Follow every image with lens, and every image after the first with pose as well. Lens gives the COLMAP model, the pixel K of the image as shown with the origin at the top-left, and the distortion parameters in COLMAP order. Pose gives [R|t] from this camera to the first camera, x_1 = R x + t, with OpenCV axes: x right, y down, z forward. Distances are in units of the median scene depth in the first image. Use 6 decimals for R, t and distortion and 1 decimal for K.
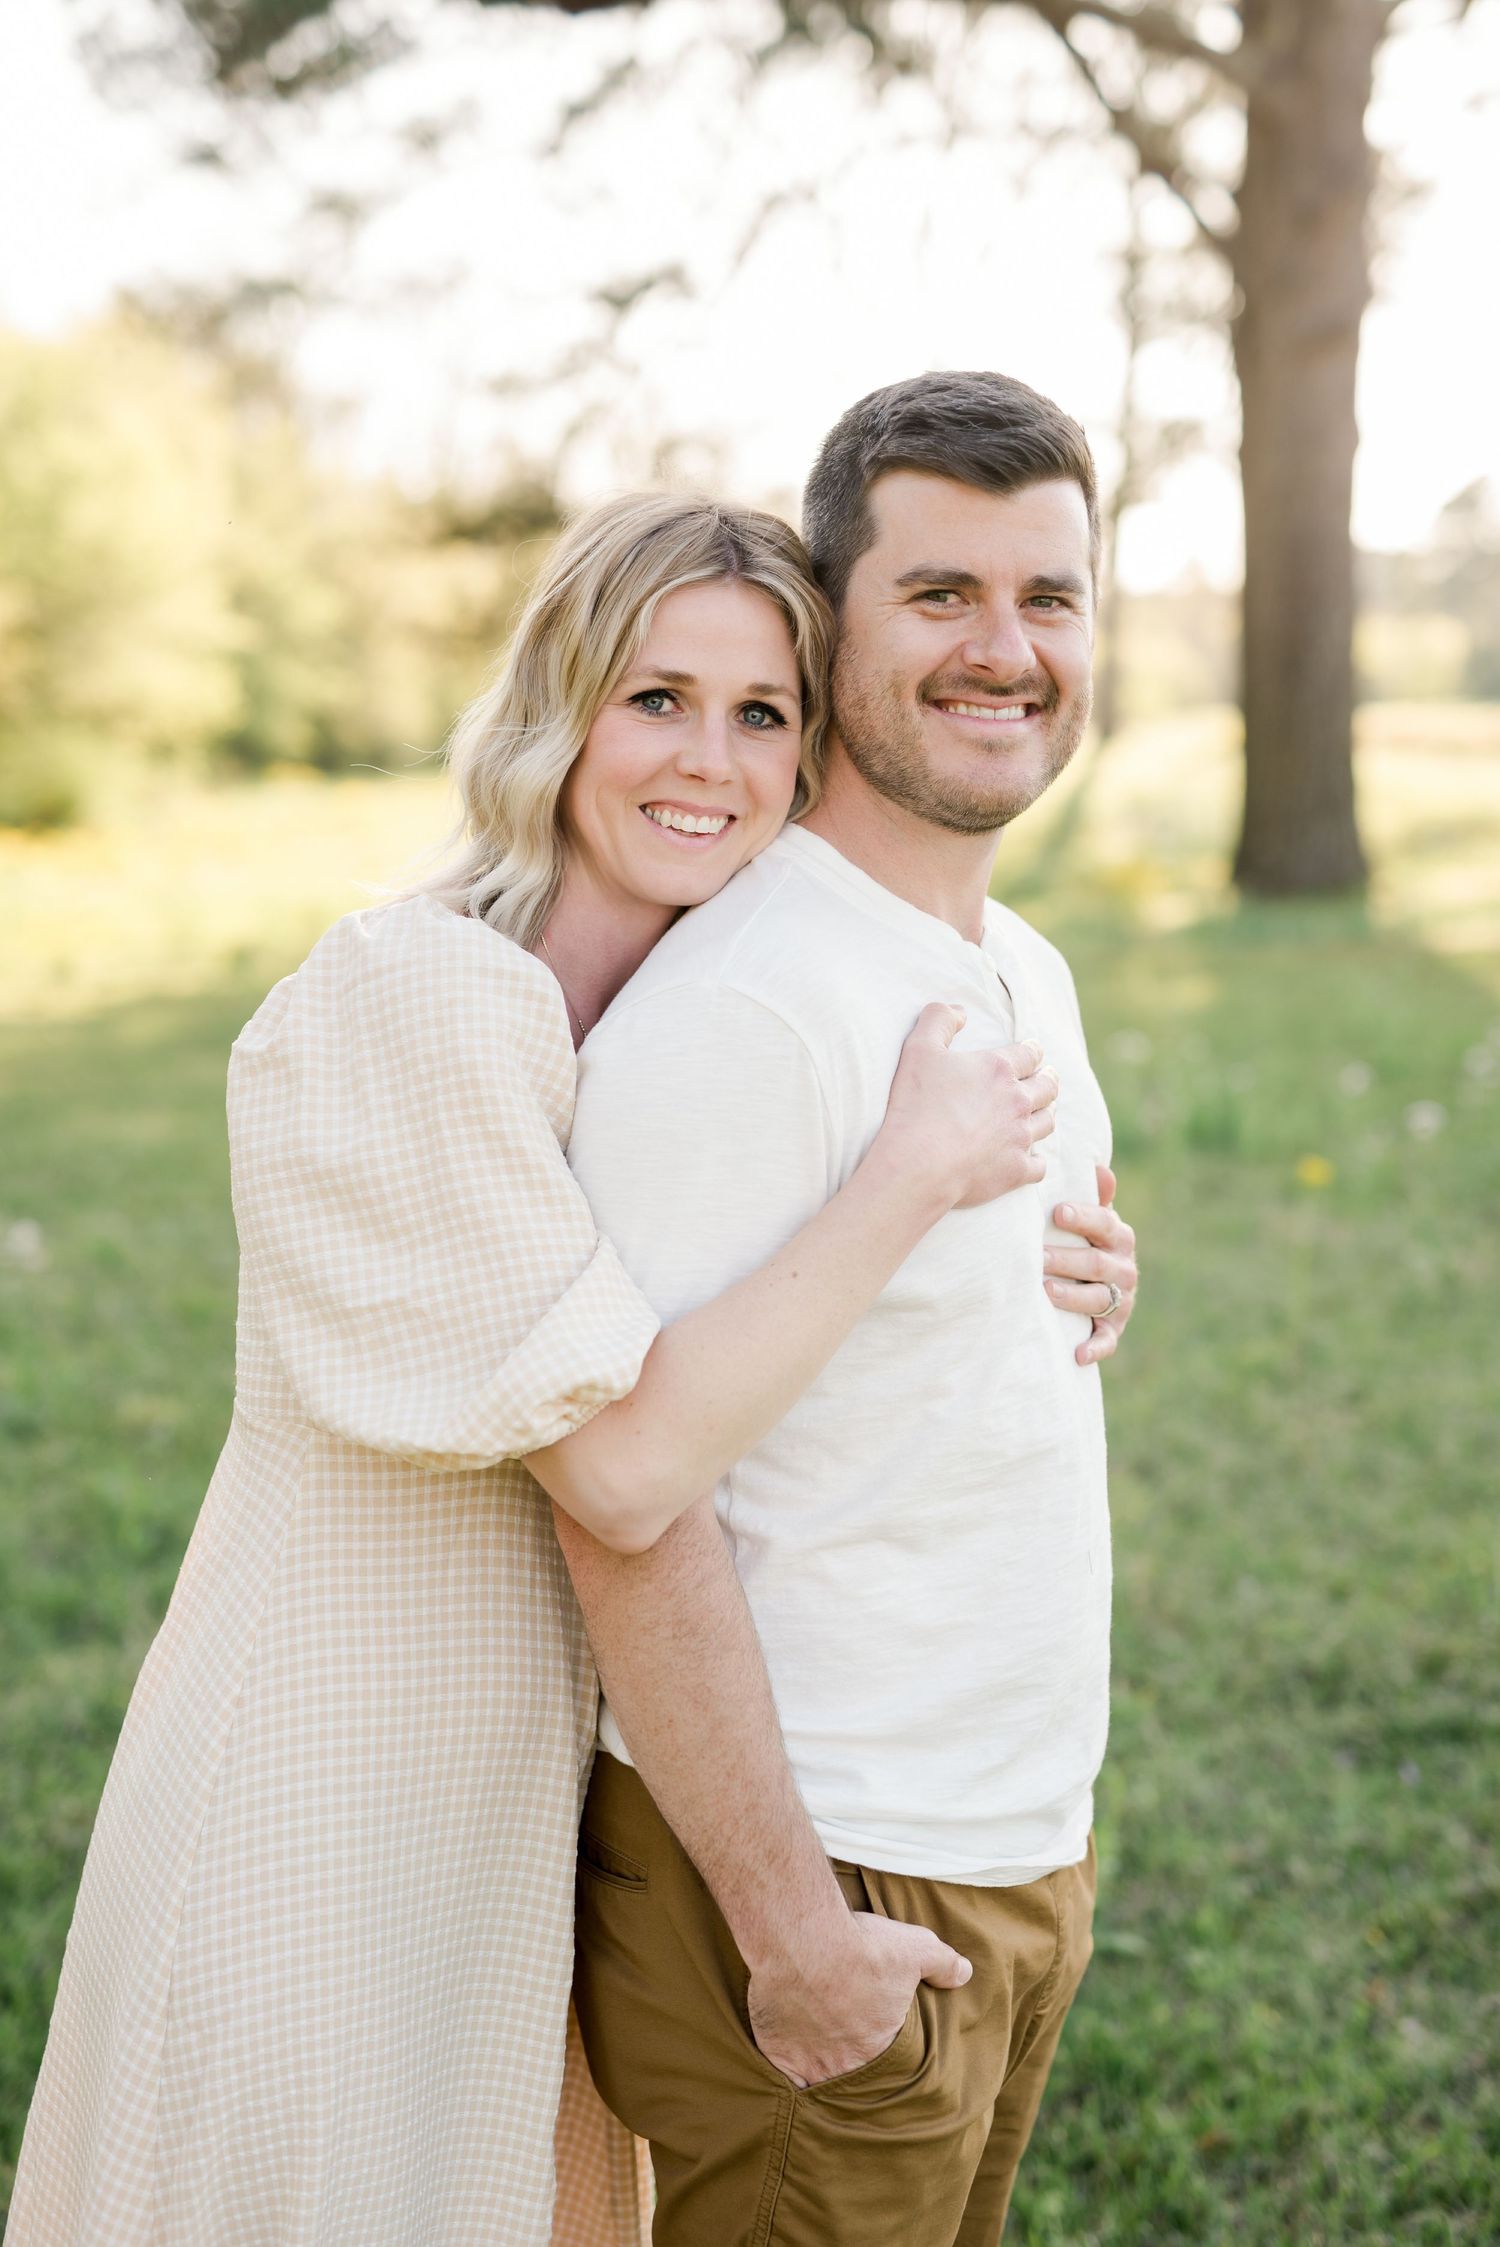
lens RADIAL K [[3233.4, 0, 750.0], [0, 3233.4, 1123.5], [0, 0, 1]] dist [0.007733, 0.027792]
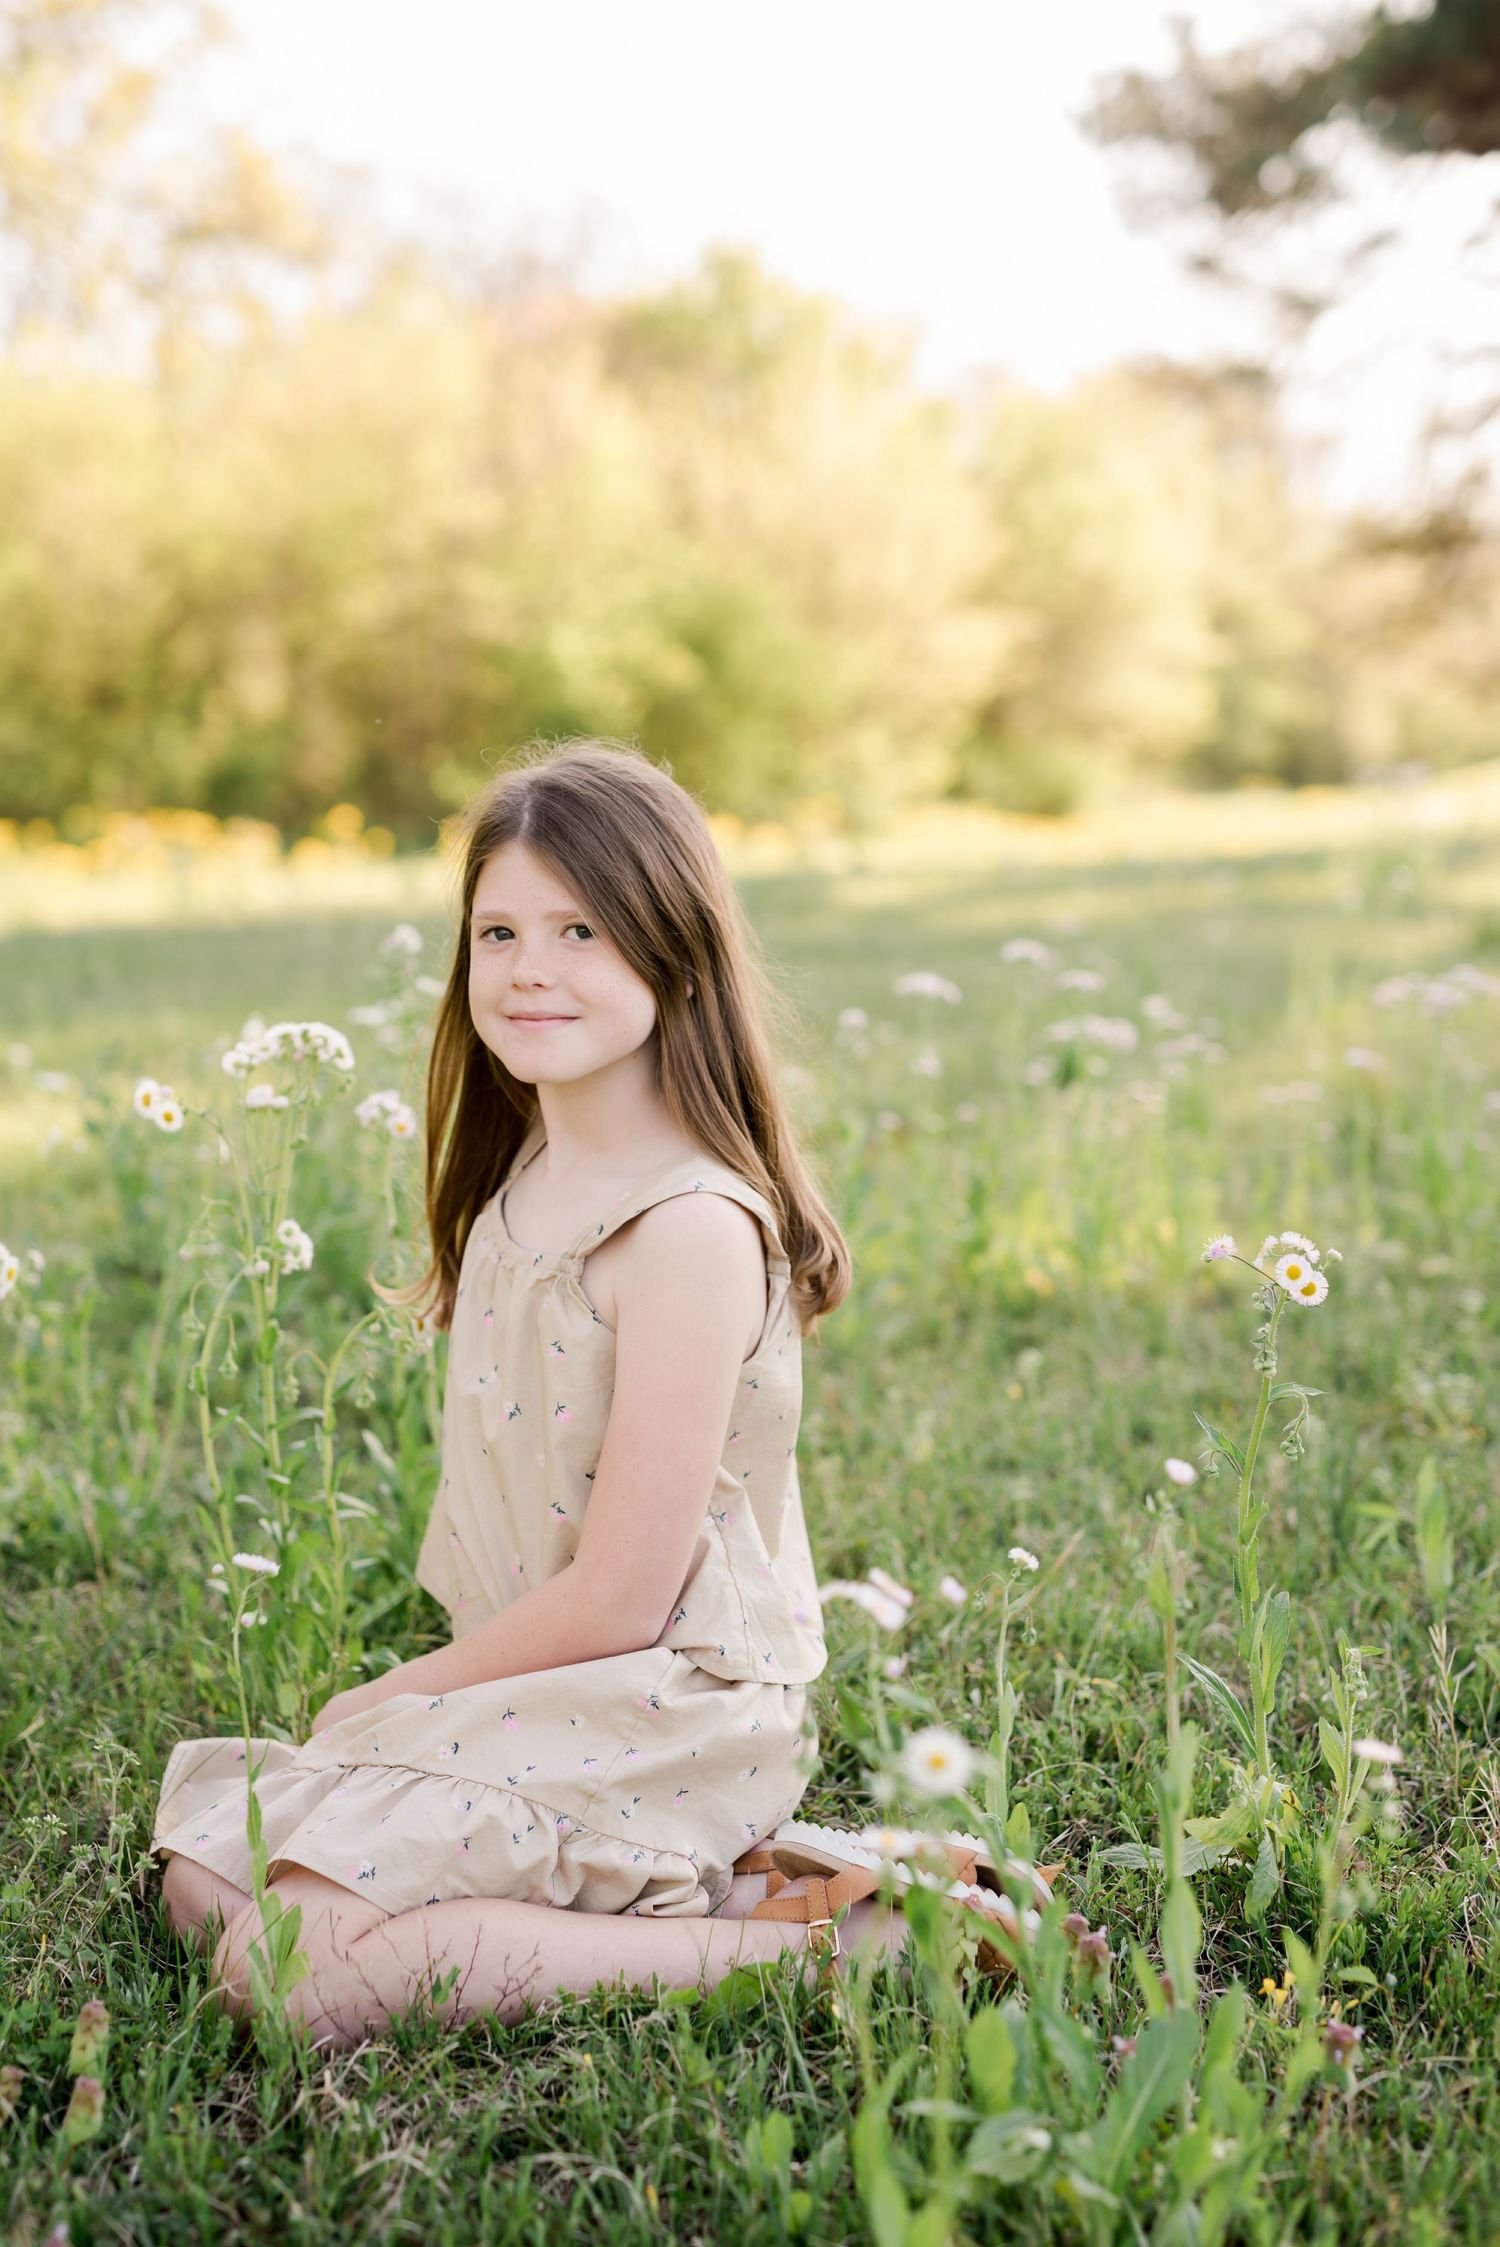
lens RADIAL K [[3155.3, 0, 750.0], [0, 3155.3, 1123.5], [0, 0, 1]] dist [0.022830, 0.034681]
pose [[0.955075, 0.025074, -0.295300, 0.017616], [-0.027184, 0.999626, -0.003043, 0.023516], [0.295114, 0.010934, 0.955400, -0.111269]]
